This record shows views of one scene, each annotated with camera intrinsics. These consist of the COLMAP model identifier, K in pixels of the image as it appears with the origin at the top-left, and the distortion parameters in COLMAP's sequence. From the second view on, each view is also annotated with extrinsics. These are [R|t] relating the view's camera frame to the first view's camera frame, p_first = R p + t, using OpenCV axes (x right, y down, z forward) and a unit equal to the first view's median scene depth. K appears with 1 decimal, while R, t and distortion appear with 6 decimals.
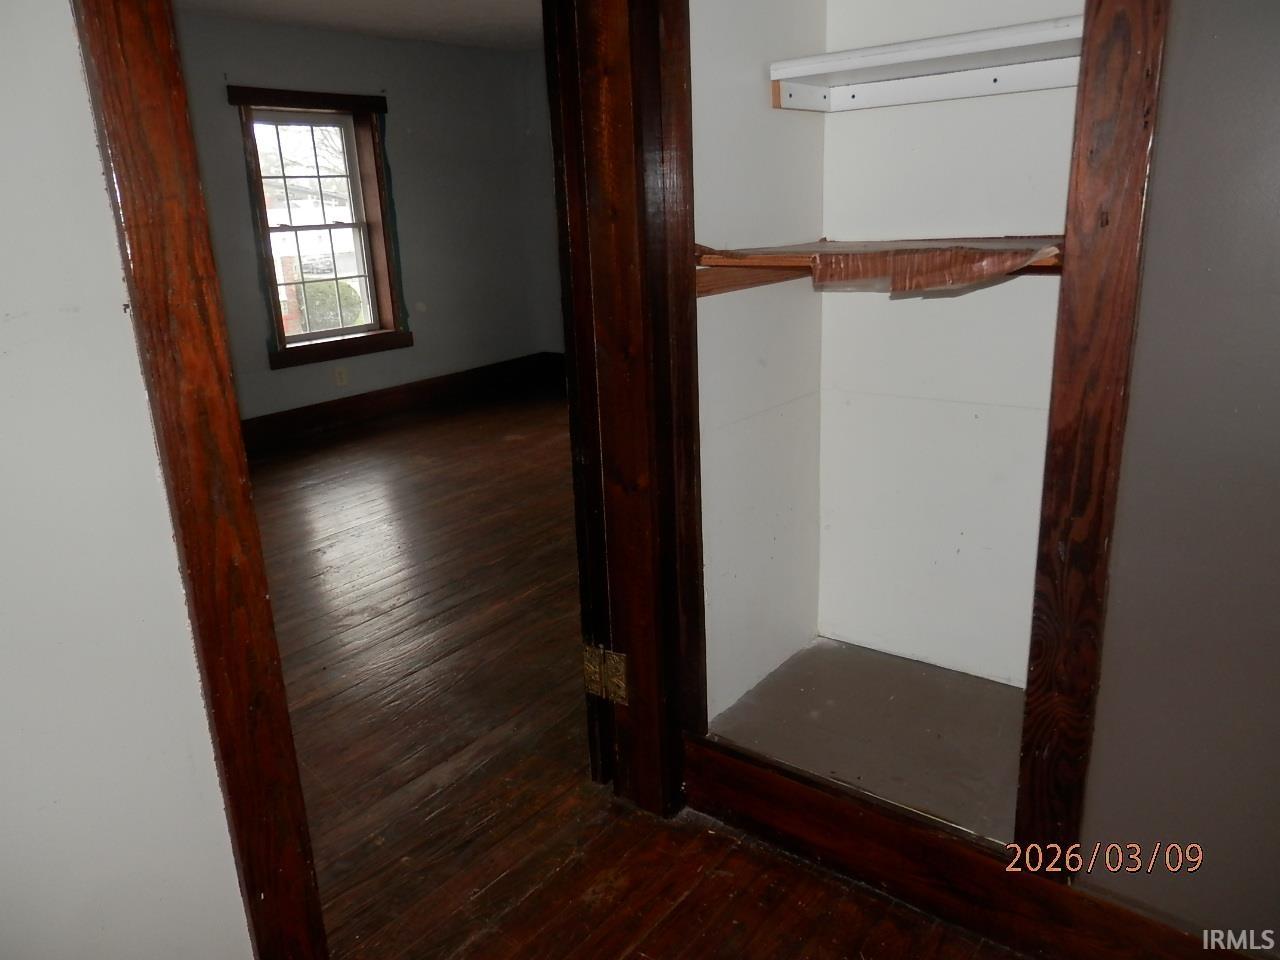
lens RADIAL K [[935.3, 0, 640.0], [0, 935.3, 480.0], [0, 0, 1]] dist [-0.005095, -0.000129]
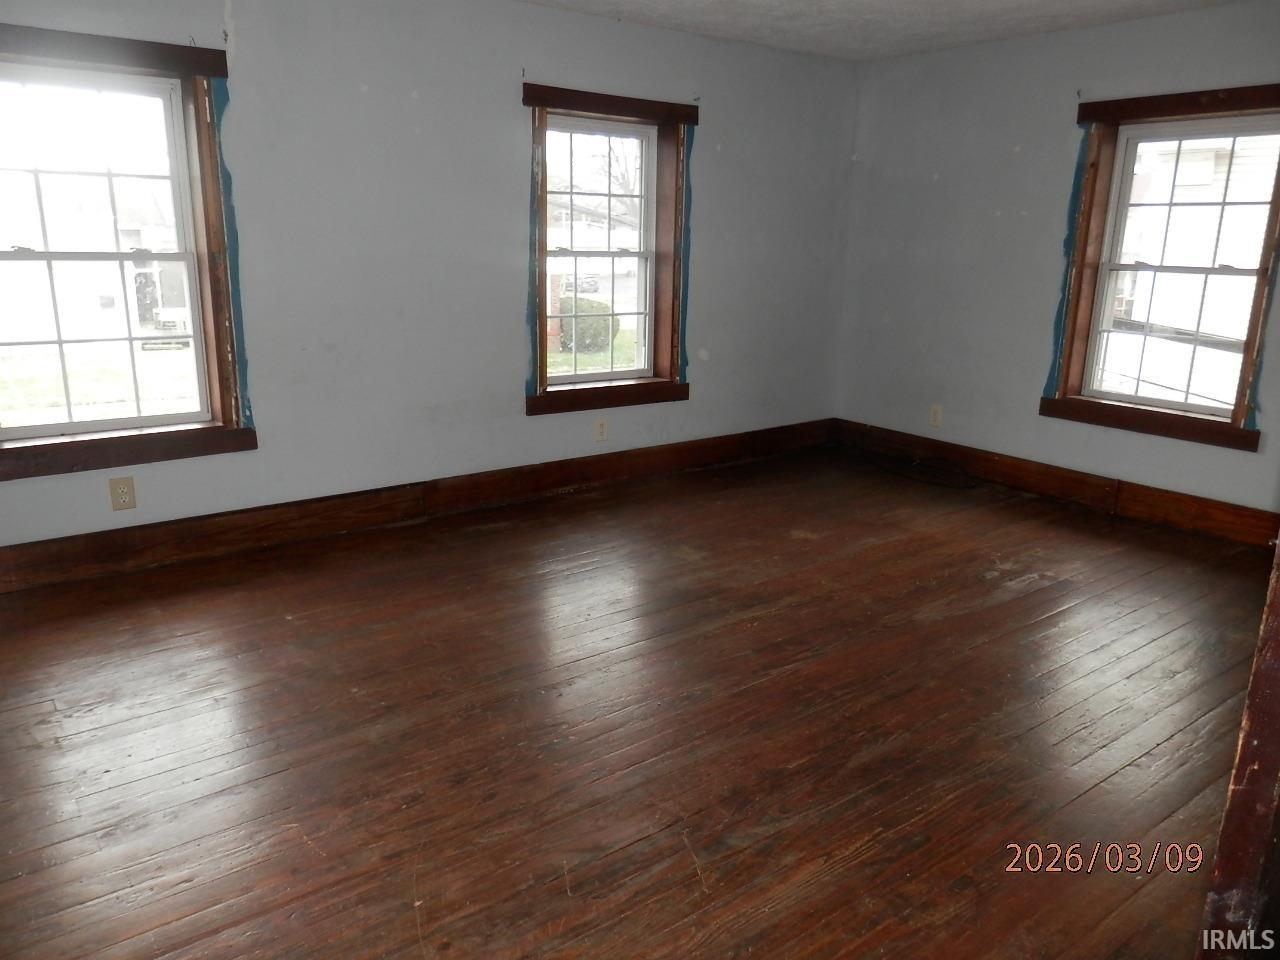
lens RADIAL K [[935.3, 0, 640.0], [0, 935.3, 480.0], [0, 0, 1]] dist [-0.005095, -0.000129]
pose [[0.962291, 0.125311, -0.241440, -0.081421], [-0.134145, 0.990751, -0.020438, -0.055373], [0.236646, 0.052056, 0.970200, 0.198773]]
